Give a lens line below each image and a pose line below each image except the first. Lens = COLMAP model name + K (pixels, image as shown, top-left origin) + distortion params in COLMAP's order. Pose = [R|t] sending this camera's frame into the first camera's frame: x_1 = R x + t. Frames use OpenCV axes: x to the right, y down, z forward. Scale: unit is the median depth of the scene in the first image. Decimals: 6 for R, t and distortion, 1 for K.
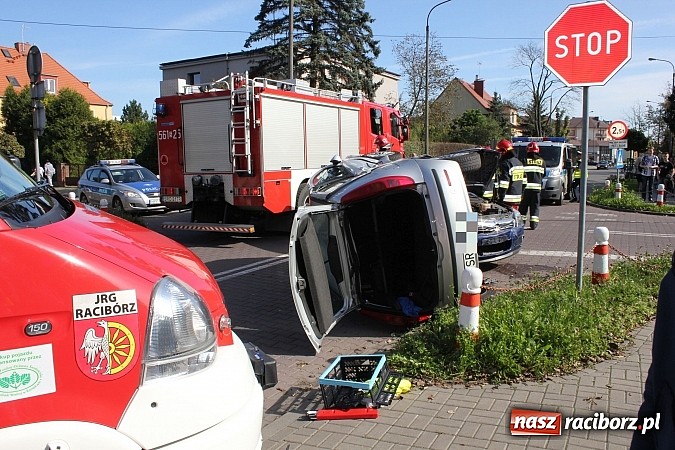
lens RADIAL K [[563.8, 0, 338.0], [0, 563.8, 232.2], [0, 0, 1]] dist [-0.167615, 0.141943]
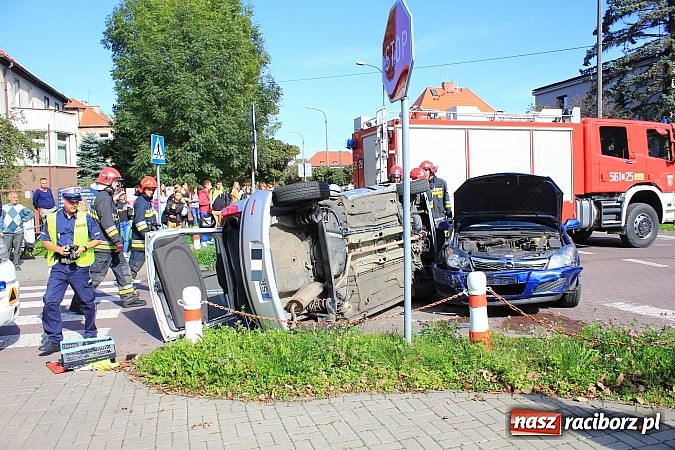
lens RADIAL K [[557.9, 0, 337.0], [0, 557.9, 230.8], [0, 0, 1]] dist [-0.174936, 0.151470]
pose [[0.696362, 0.044694, -0.716298, 0.552691], [-0.075292, 0.997101, -0.010981, -0.026789], [0.713731, 0.061578, 0.697708, 0.188183]]
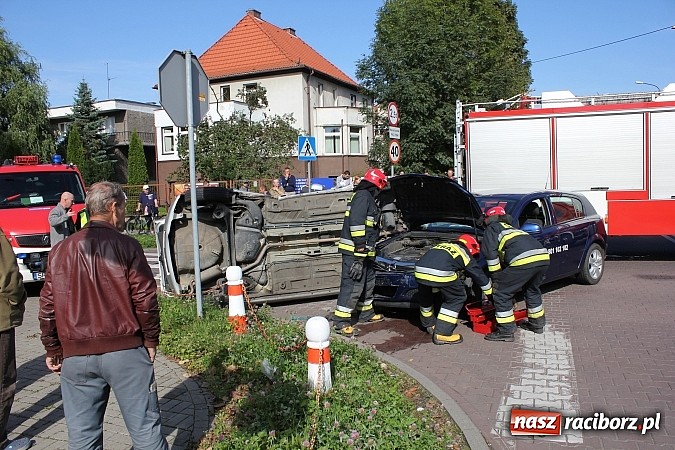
lens RADIAL K [[557.9, 0, 337.0], [0, 557.9, 230.8], [0, 0, 1]] dist [-0.174936, 0.151470]
pose [[0.124226, 0.092417, -0.987941, 0.874443], [-0.099719, 0.991775, 0.080237, -0.099011], [0.987230, 0.088549, 0.132420, 0.638592]]
